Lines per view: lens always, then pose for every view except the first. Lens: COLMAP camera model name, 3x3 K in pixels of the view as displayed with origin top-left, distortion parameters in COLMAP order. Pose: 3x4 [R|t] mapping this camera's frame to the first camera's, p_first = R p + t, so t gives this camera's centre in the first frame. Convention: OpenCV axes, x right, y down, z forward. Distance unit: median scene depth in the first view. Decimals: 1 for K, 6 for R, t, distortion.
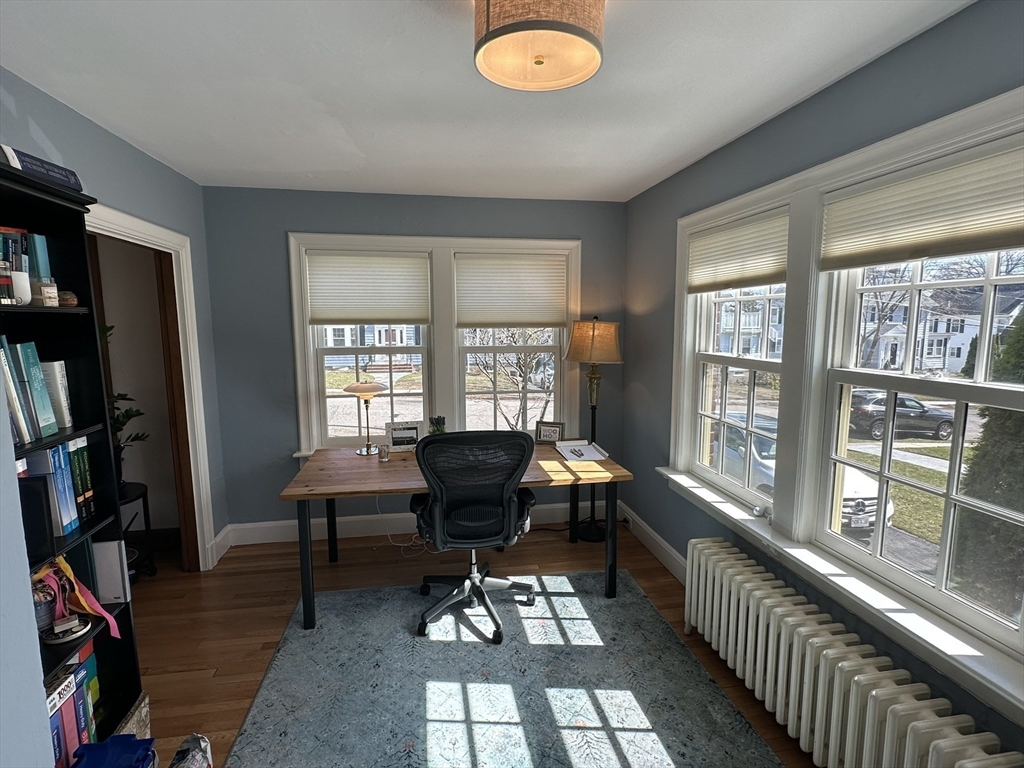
lens RADIAL K [[512.4, 0, 512.0], [0, 512.4, 384.0], [0, 0, 1]] dist [-0.000102, 0.000006]
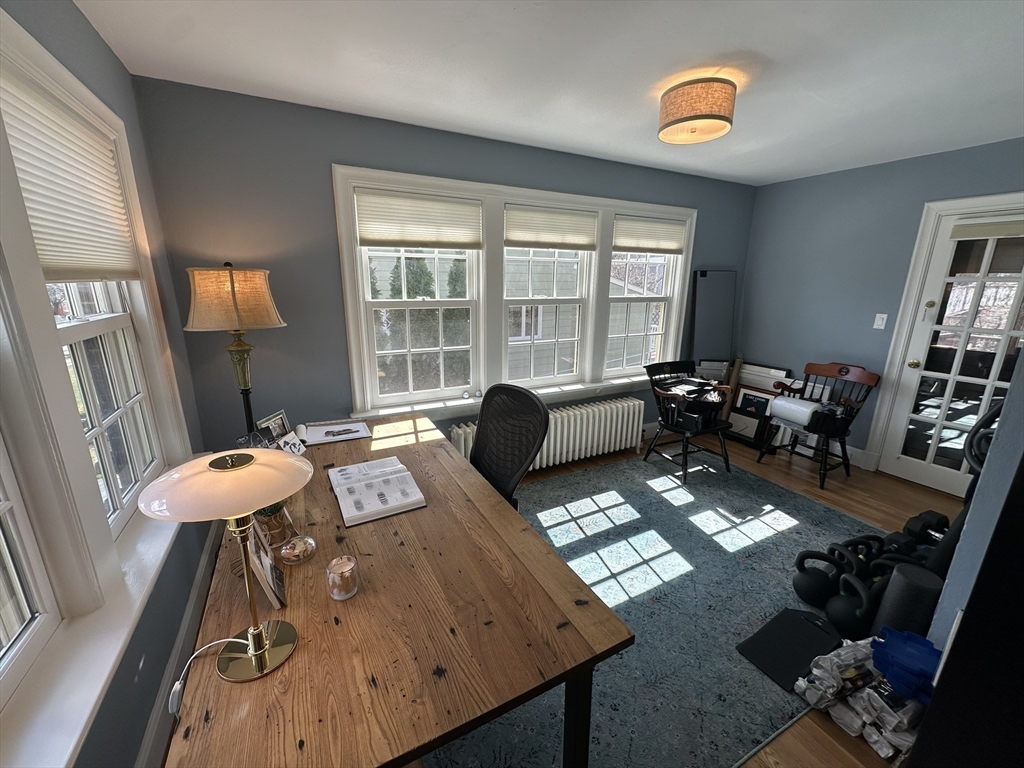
lens RADIAL K [[408.3, 0, 512.0], [0, 408.3, 384.0], [0, 0, 1]] dist [0.000163, 0.000040]
pose [[-0.299229, -0.237434, 0.924168, -0.633866], [0.112086, 0.953094, 0.281157, -0.111944], [-0.947575, 0.187716, -0.258581, 1.029586]]
